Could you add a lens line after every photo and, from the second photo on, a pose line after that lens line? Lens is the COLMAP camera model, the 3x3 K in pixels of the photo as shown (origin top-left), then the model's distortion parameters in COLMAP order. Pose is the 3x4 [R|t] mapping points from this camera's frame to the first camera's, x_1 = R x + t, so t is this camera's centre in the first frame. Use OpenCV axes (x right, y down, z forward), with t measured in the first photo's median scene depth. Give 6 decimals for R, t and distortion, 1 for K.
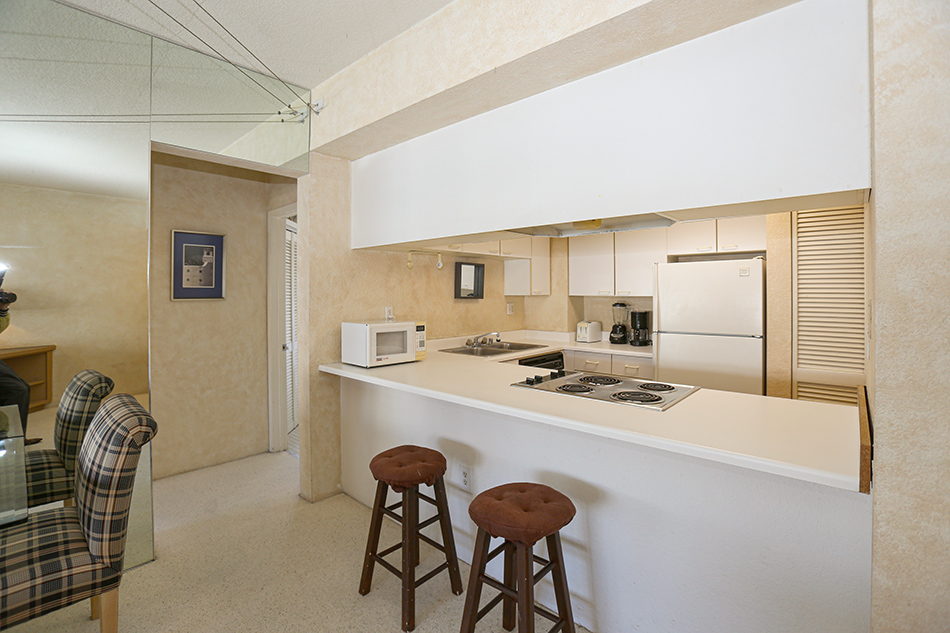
lens RADIAL K [[434.4, 0, 469.7], [0, 434.4, 292.3], [0, 0, 1]] dist [-0.033114, 0.003956]
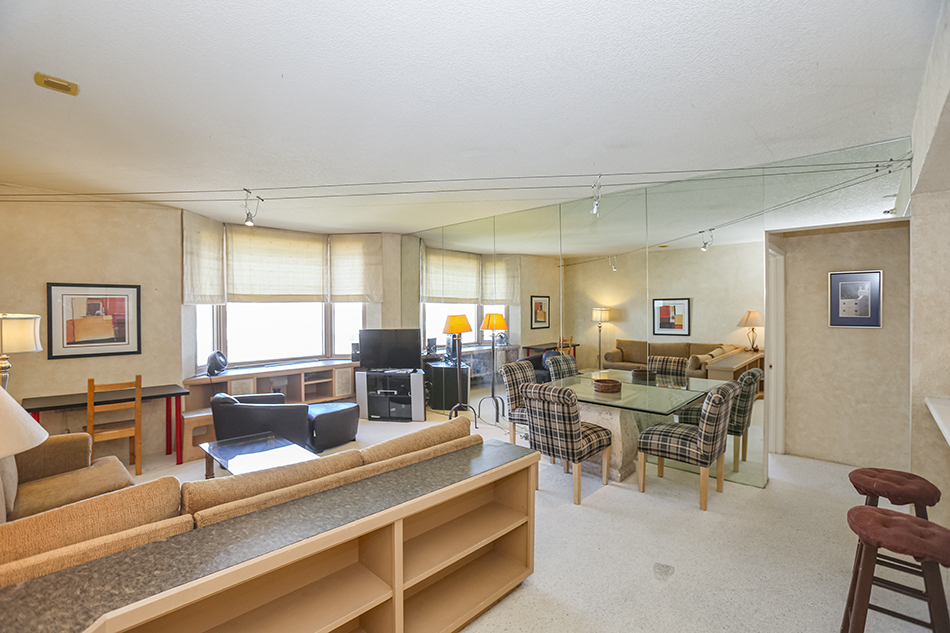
lens RADIAL K [[434.4, 0, 474.2], [0, 434.4, 311.5], [0, 0, 1]] dist [-0.033114, 0.003956]
pose [[-0.009297, 0.010890, -0.999897, 0.552273], [0.012775, 0.999860, 0.010770, -0.051306], [0.999875, -0.012674, -0.009435, -0.061295]]
